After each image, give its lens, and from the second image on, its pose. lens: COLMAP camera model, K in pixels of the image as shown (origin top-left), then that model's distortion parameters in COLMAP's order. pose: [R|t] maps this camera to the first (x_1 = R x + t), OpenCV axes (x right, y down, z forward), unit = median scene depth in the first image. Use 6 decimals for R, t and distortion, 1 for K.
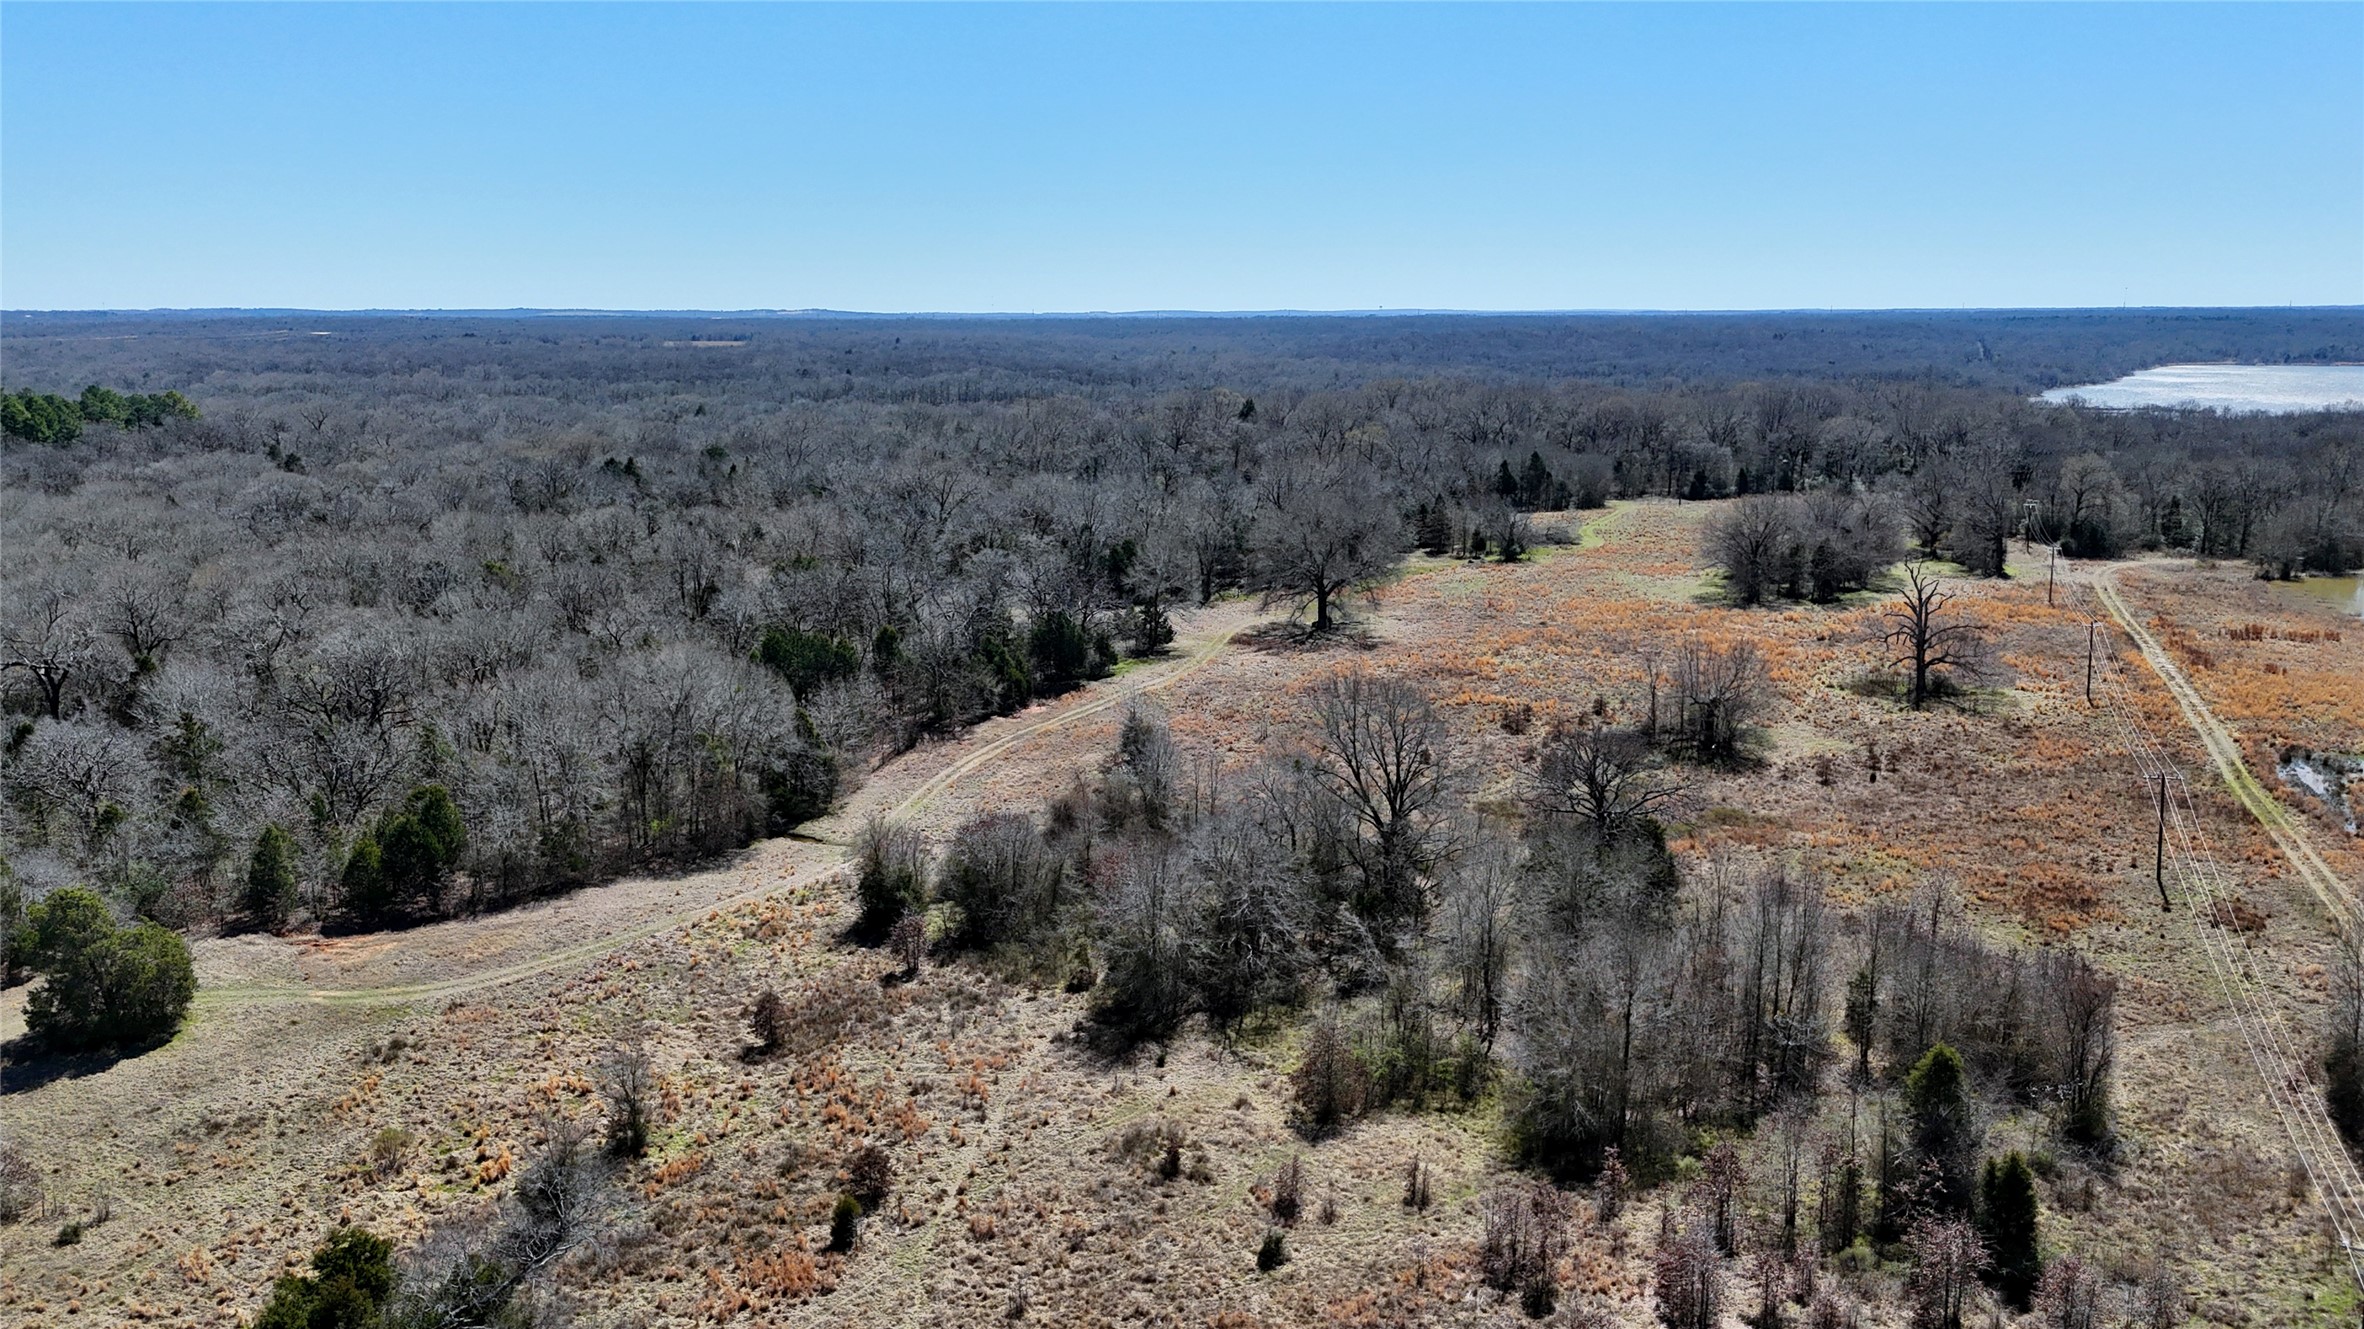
lens RADIAL K [[1655.4, 0, 1182.0], [0, 1655.4, 664.5], [0, 0, 1]] dist [0.161344, -0.257058]
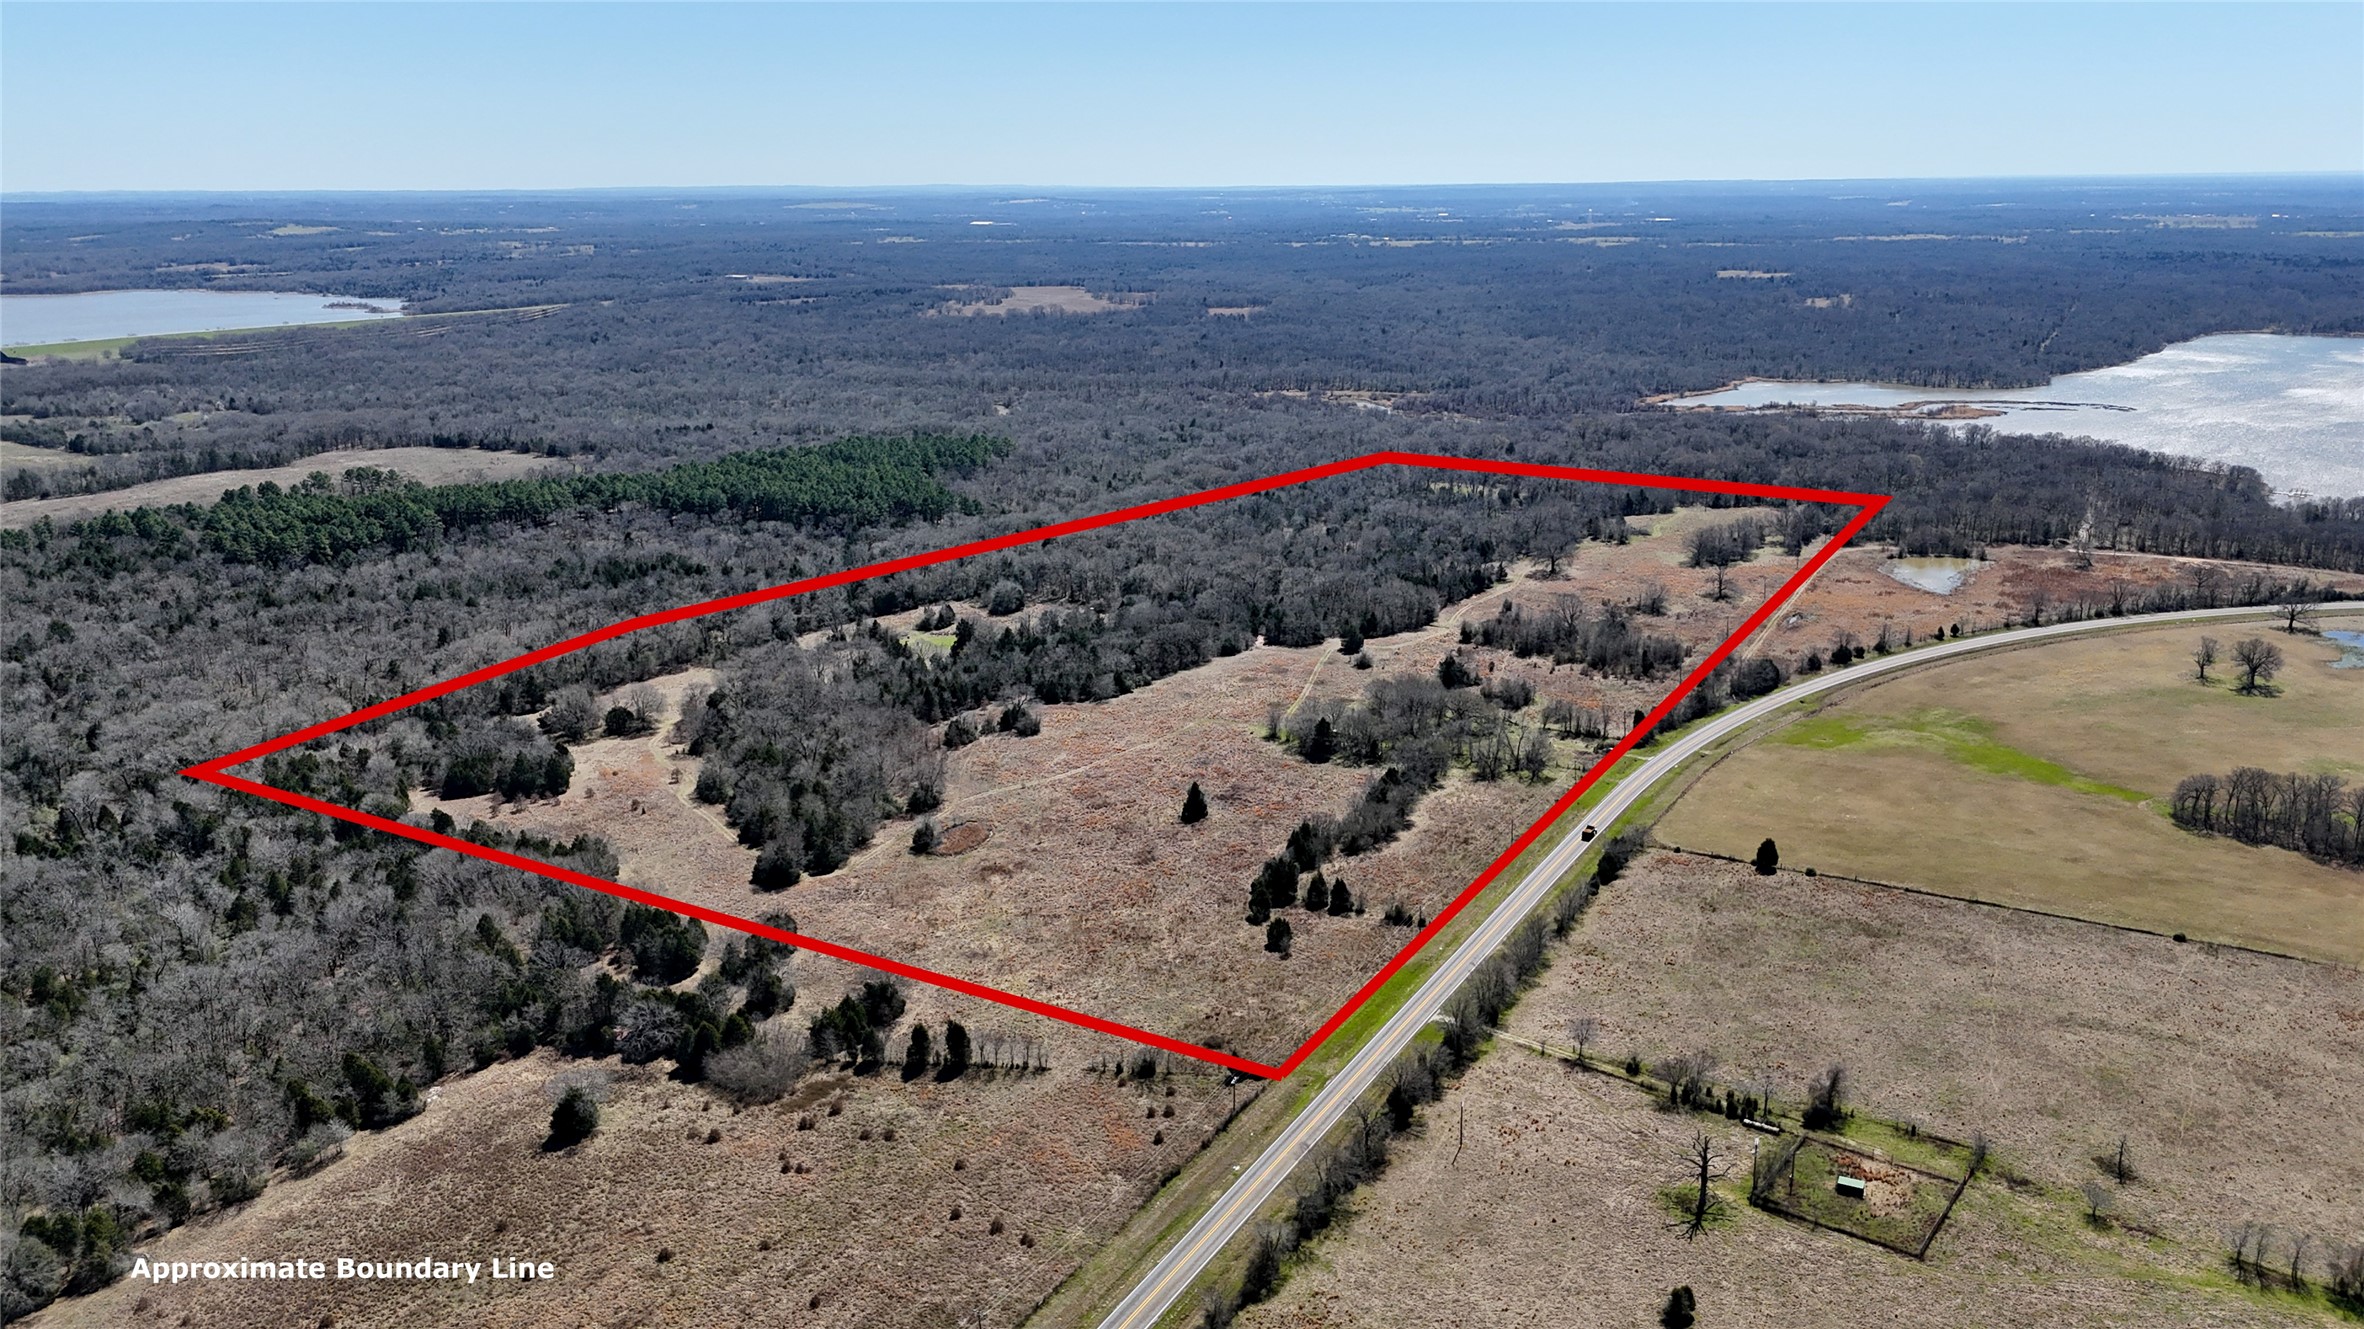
lens RADIAL K [[1655.4, 0, 1182.0], [0, 1655.4, 664.5], [0, 0, 1]] dist [0.161344, -0.257058]
pose [[0.993528, 0.029450, -0.109705, -0.291392], [-0.020688, 0.996567, 0.080163, -0.094894], [0.111689, -0.077375, 0.990726, -2.480433]]
